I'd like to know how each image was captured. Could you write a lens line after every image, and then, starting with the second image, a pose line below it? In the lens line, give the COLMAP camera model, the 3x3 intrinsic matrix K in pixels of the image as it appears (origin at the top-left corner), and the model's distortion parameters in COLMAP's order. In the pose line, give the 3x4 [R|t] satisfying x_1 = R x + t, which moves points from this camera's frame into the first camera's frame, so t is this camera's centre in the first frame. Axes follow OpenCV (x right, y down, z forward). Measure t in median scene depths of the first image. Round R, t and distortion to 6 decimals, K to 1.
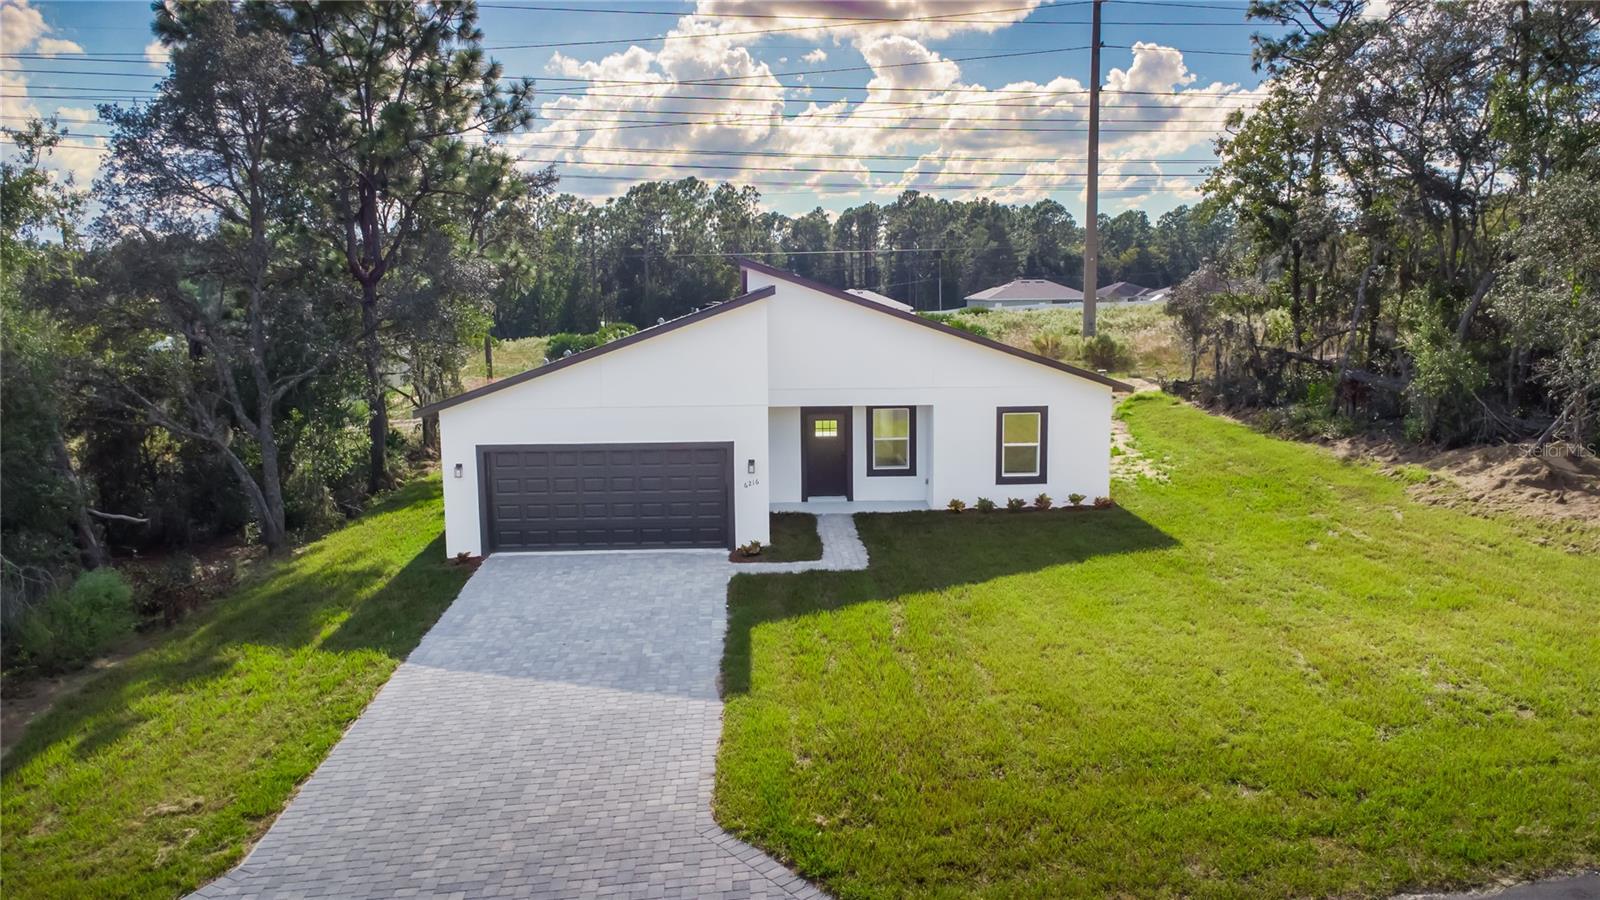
lens RADIAL K [[1155.9, 0, 797.9], [0, 1155.9, 438.5], [0, 0, 1]] dist [0.046211, -0.047561]
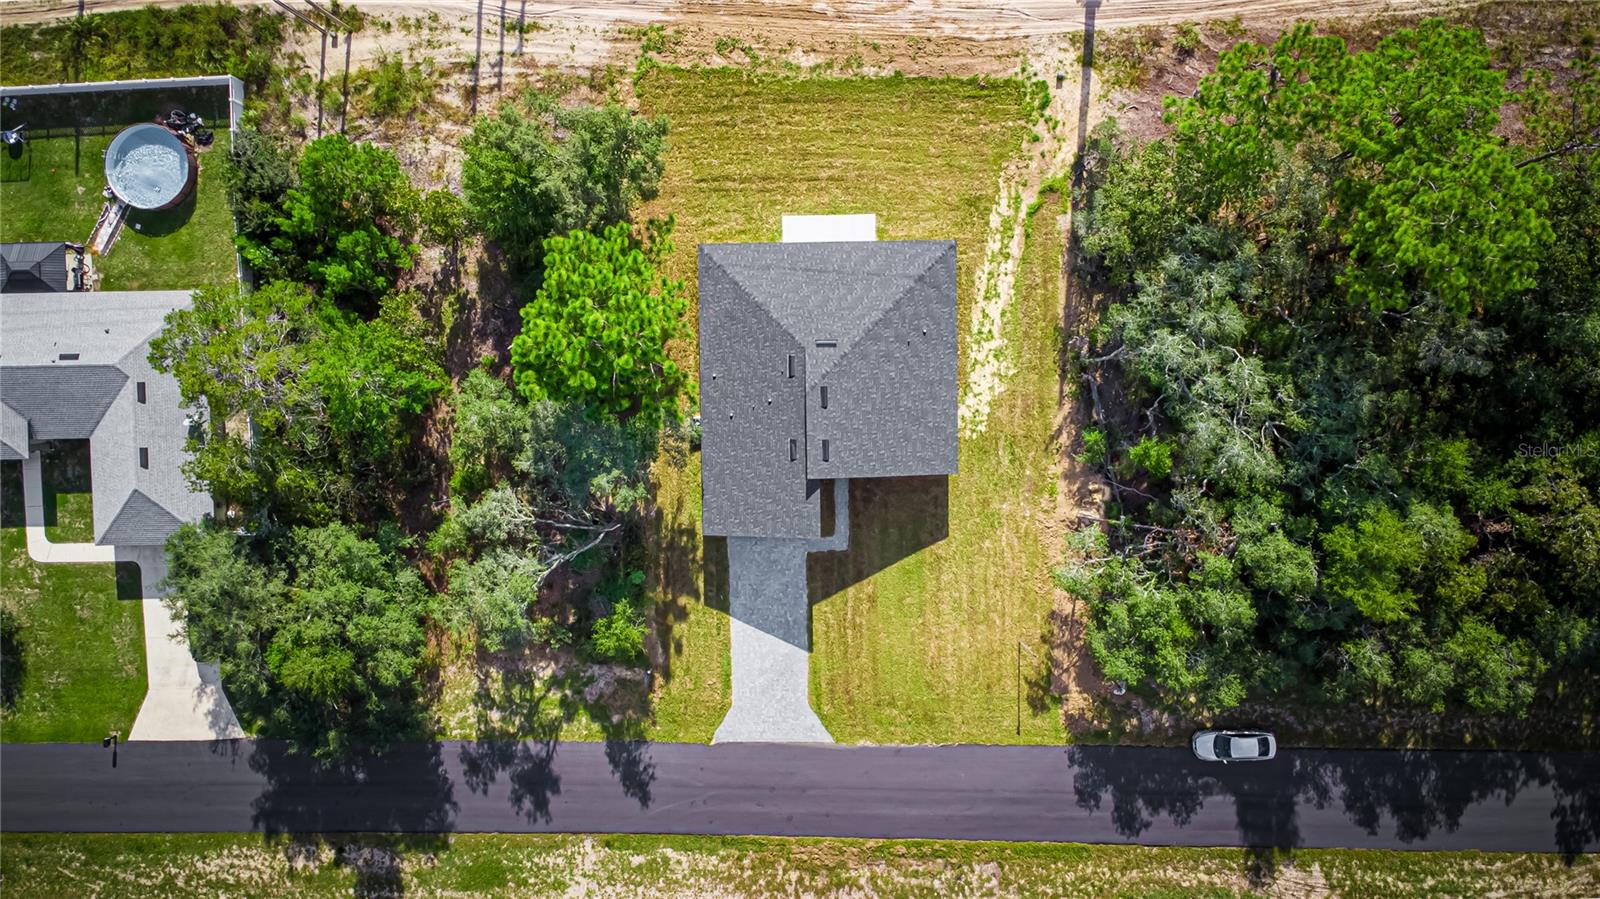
lens RADIAL K [[1155.9, 0, 797.9], [0, 1155.9, 438.0], [0, 0, 1]] dist [0.046211, -0.047561]
pose [[0.999704, 0.023723, 0.005454, -0.103648], [-0.007430, 0.084009, 0.996437, -3.105526], [0.023180, -0.996183, 0.084161, 0.999797]]
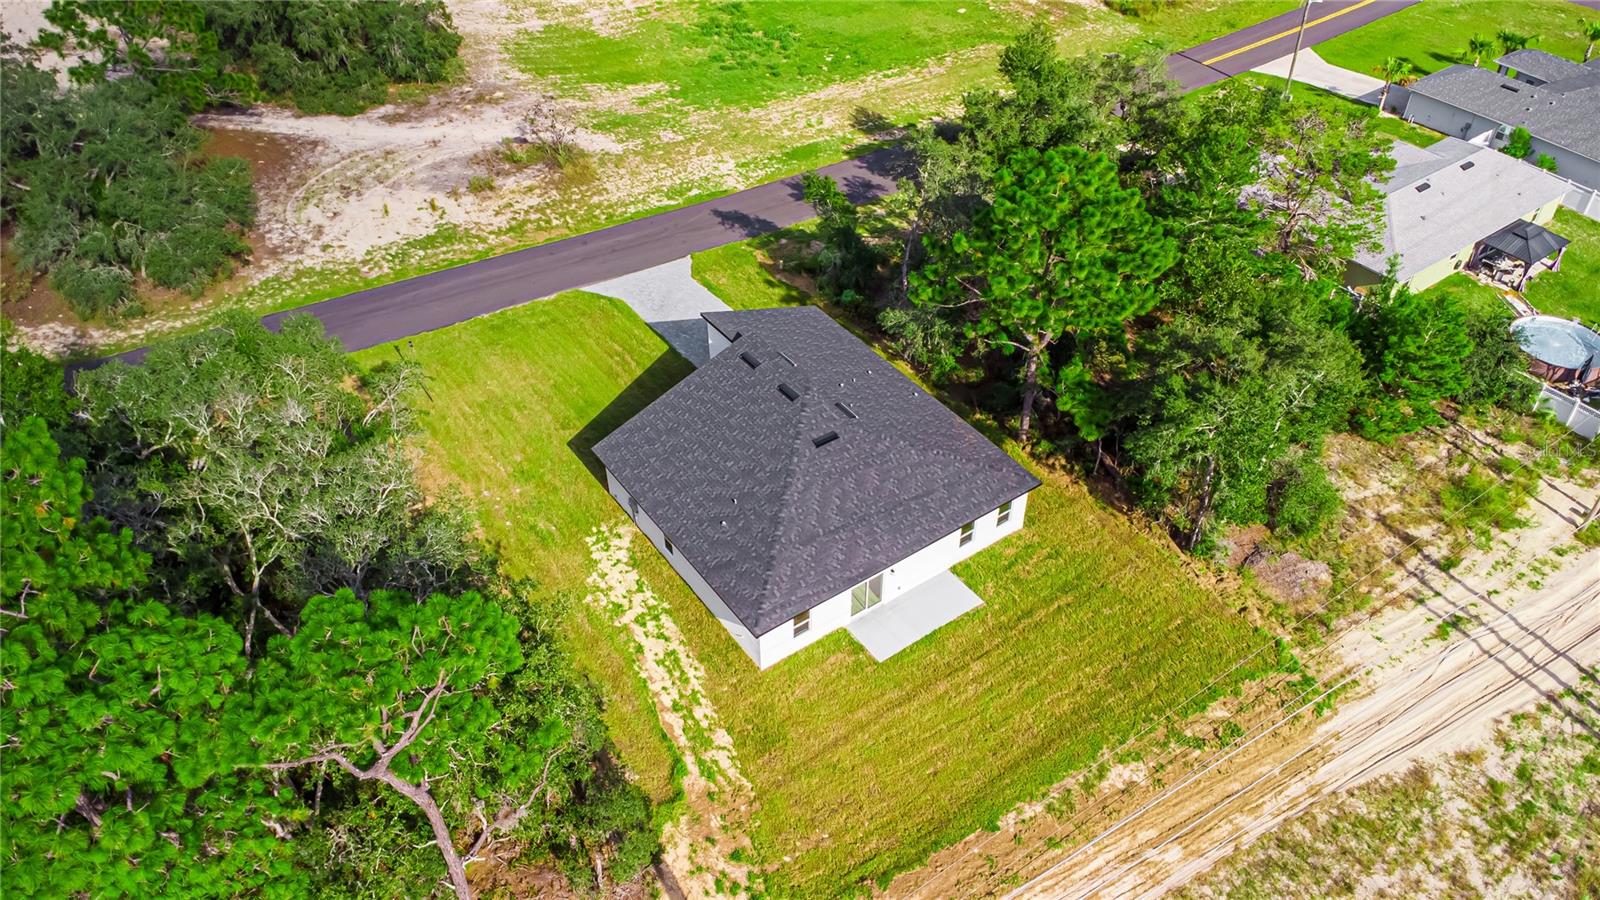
lens RADIAL K [[1155.9, 0, 797.9], [0, 1155.9, 438.5], [0, 0, 1]] dist [0.046211, -0.047561]
pose [[-0.839831, 0.378289, -0.389336, 0.898662], [-0.042384, 0.669325, 0.741760, -1.849498], [0.541191, 0.639454, -0.546086, 2.683274]]
